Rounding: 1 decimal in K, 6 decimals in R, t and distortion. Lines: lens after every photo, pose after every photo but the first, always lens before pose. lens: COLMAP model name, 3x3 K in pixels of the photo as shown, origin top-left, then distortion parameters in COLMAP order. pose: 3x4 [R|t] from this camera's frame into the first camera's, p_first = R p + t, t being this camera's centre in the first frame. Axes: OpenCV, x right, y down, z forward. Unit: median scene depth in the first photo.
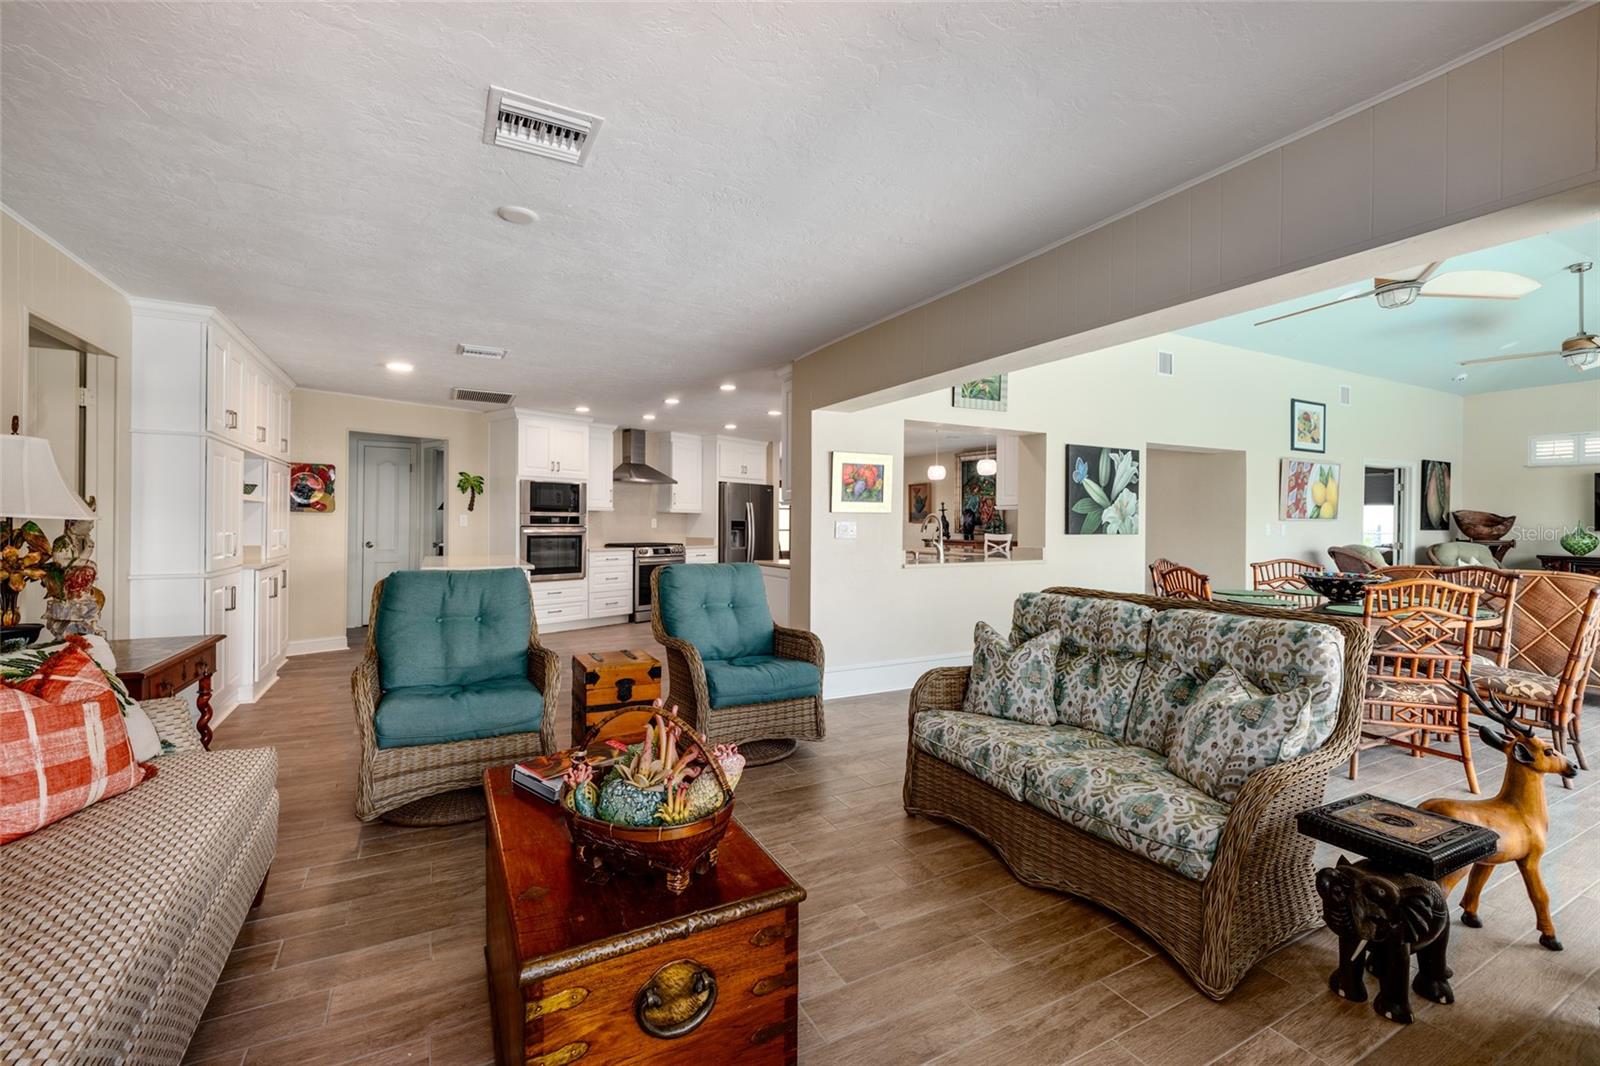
lens RADIAL K [[687.5, 0, 790.6], [0, 687.5, 523.4], [0, 0, 1]] dist [0.002088, 0.000009]
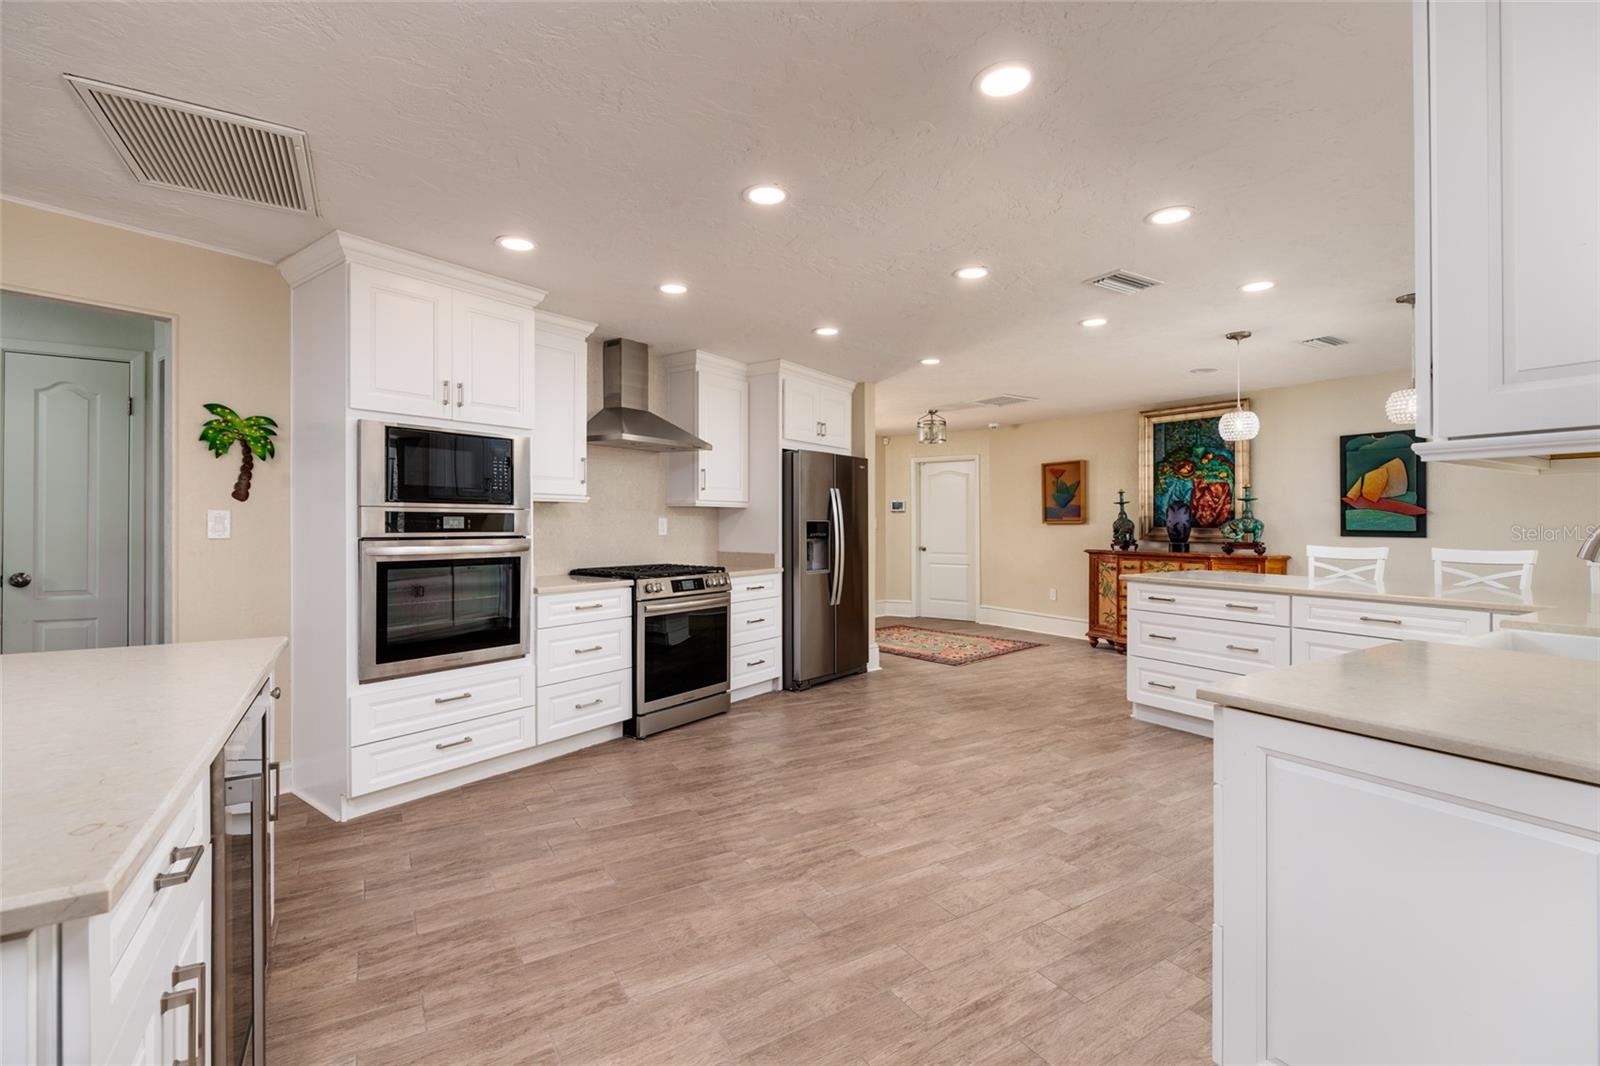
lens RADIAL K [[701.1, 0, 789.9], [0, 701.1, 528.1], [0, 0, 1]] dist [-0.007886, 0.001155]
pose [[0.998135, -0.001599, 0.061023, -0.145305], [0.000867, 0.999927, 0.012014, -0.005676], [-0.061038, -0.011939, 0.998064, 0.498063]]
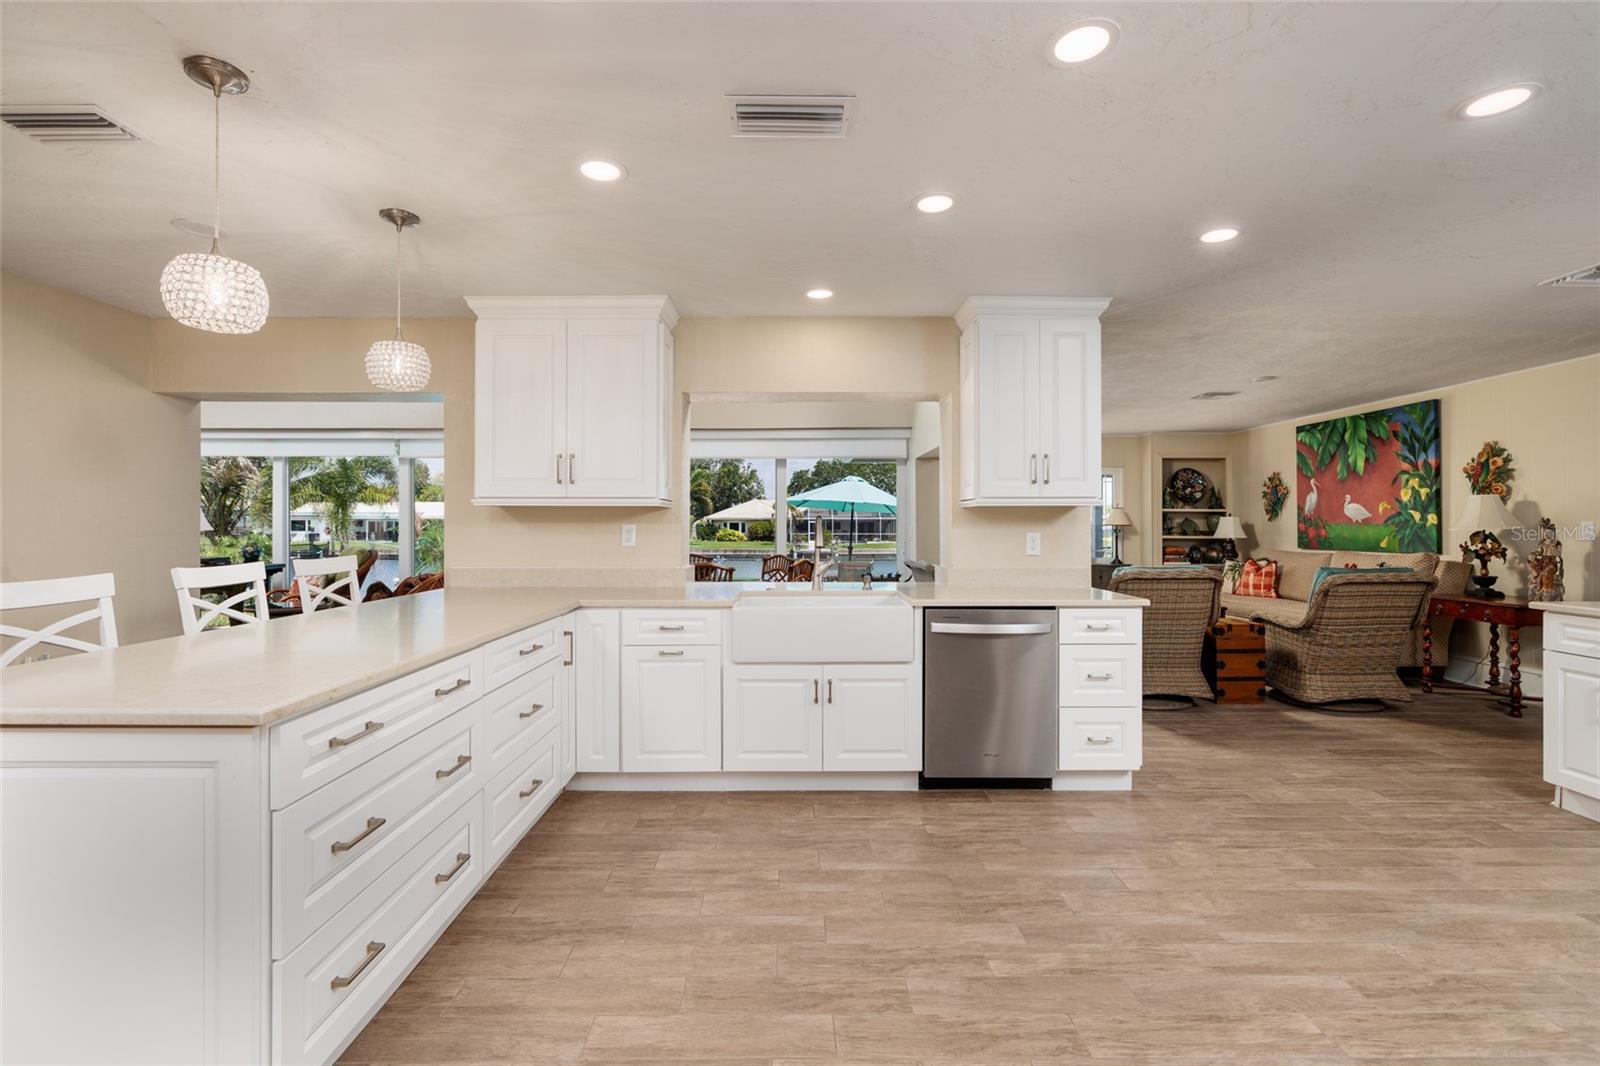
lens RADIAL K [[701.1, 0, 802.9], [0, 701.1, 528.5], [0, 0, 1]] dist [-0.007886, 0.001155]
pose [[-0.890977, 0.002279, 0.454043, -0.042474], [0.000181, 0.999989, -0.004664, -0.002304], [-0.454048, -0.004073, -0.890968, 1.074410]]
